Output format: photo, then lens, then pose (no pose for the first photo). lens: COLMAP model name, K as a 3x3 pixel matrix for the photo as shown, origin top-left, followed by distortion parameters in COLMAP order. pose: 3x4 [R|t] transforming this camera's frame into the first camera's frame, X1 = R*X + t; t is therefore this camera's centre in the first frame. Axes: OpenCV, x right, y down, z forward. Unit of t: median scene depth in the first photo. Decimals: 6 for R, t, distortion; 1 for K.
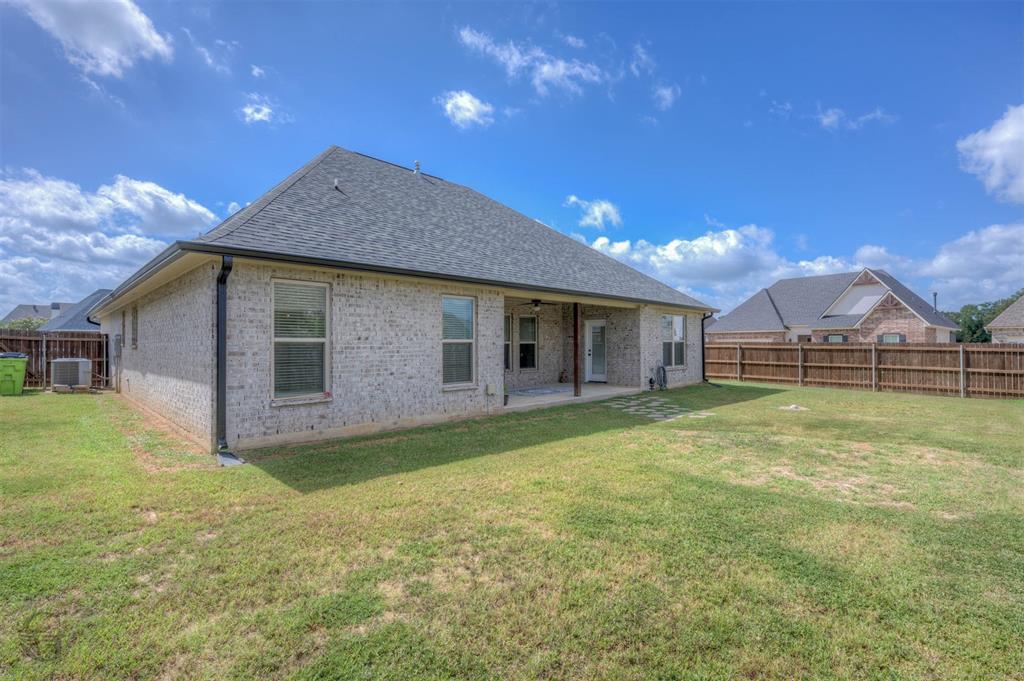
lens RADIAL K [[464.9, 0, 510.2], [0, 464.9, 342.6], [0, 0, 1]] dist [0.003030, 0.000154]
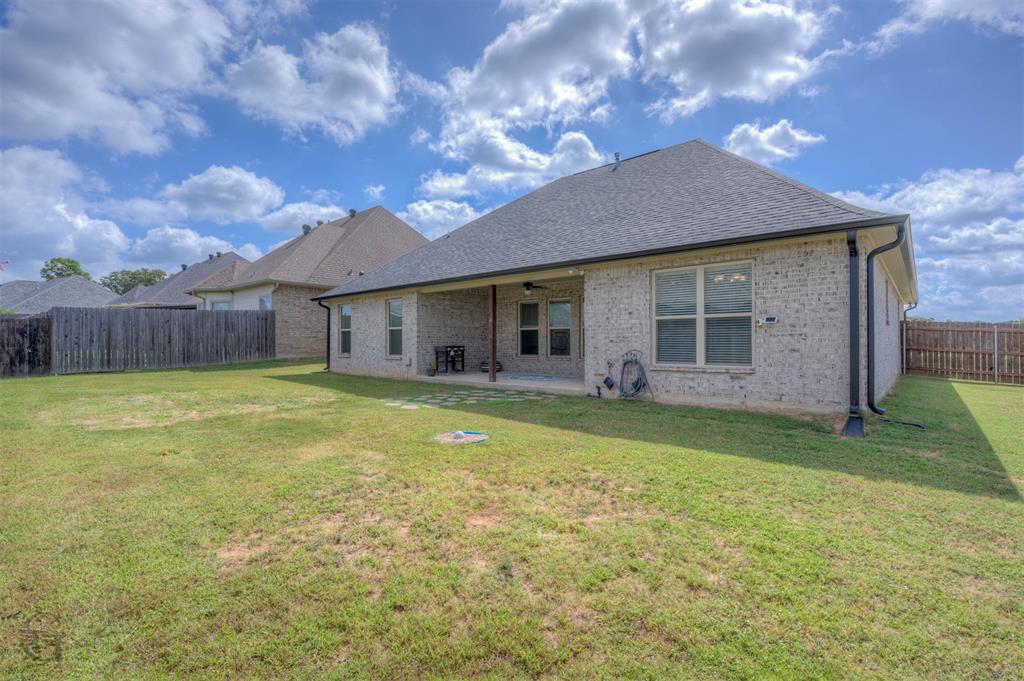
lens RADIAL K [[464.9, 0, 511.2], [0, 464.9, 338.5], [0, 0, 1]] dist [0.003030, 0.000154]
pose [[0.041158, -0.003155, -0.999148, 1.101358], [0.006220, 0.999976, -0.002901, 0.028341], [0.999133, -0.006095, 0.041177, 0.991236]]
